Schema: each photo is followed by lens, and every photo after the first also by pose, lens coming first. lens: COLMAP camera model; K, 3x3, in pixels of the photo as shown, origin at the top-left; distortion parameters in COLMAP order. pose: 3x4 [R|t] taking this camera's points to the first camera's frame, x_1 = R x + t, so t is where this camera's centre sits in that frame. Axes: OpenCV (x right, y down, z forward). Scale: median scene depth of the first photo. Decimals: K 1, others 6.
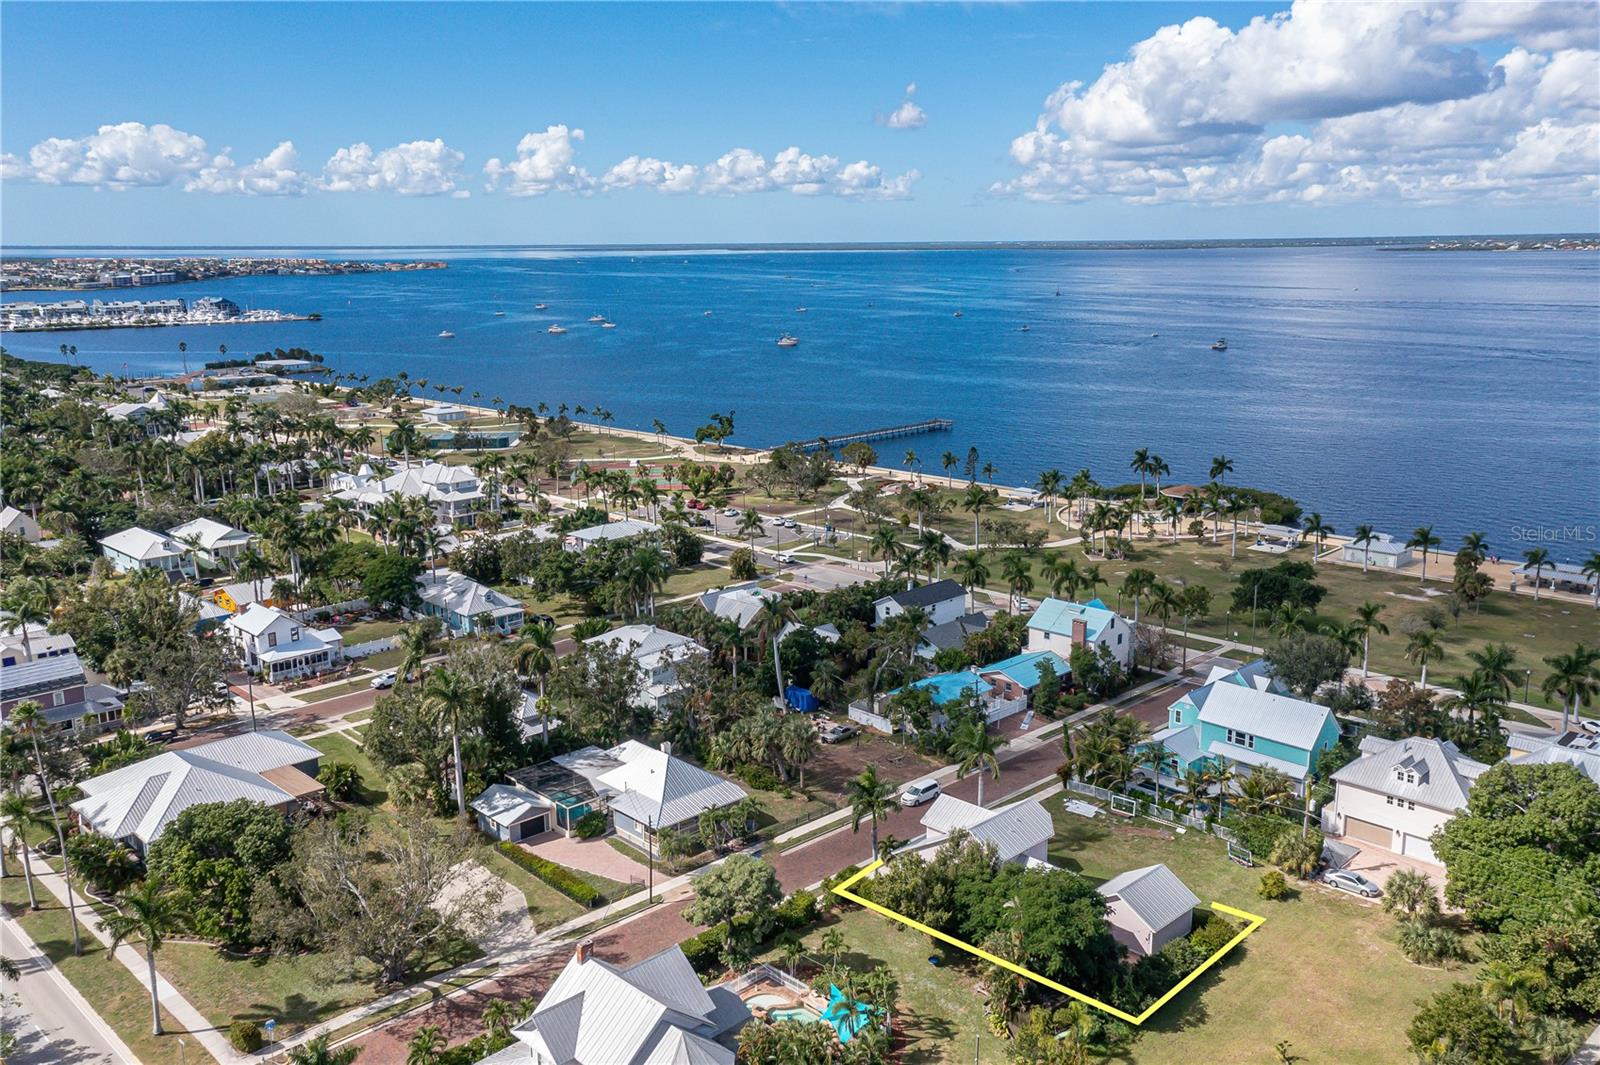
lens RADIAL K [[1340.0, 0, 806.5], [0, 1340.0, 538.0], [0, 0, 1]] dist [0.005206, 0.054213]
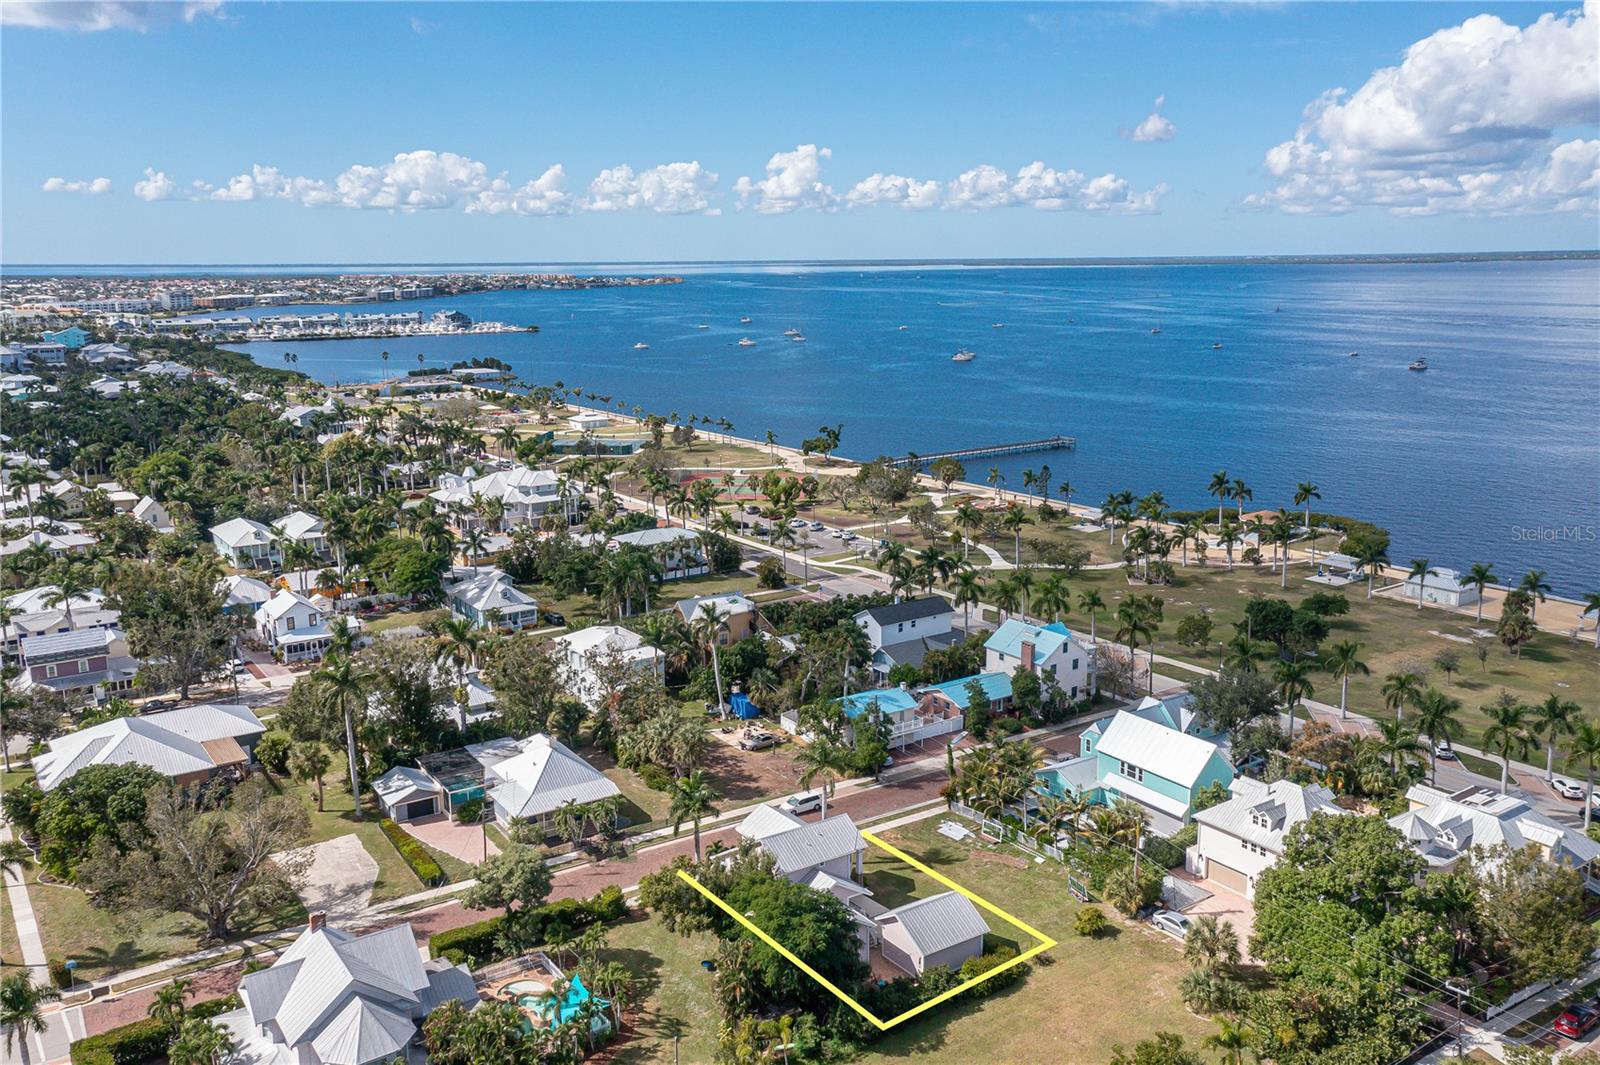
lens RADIAL K [[1340.0, 0, 858.5], [0, 1340.0, 534.2], [0, 0, 1]] dist [0.005206, 0.054213]
pose [[0.982643, 0.035453, -0.182085, 0.197660], [-0.037842, 0.999237, -0.009664, -0.002990], [0.181603, 0.016387, 0.983235, 0.007384]]
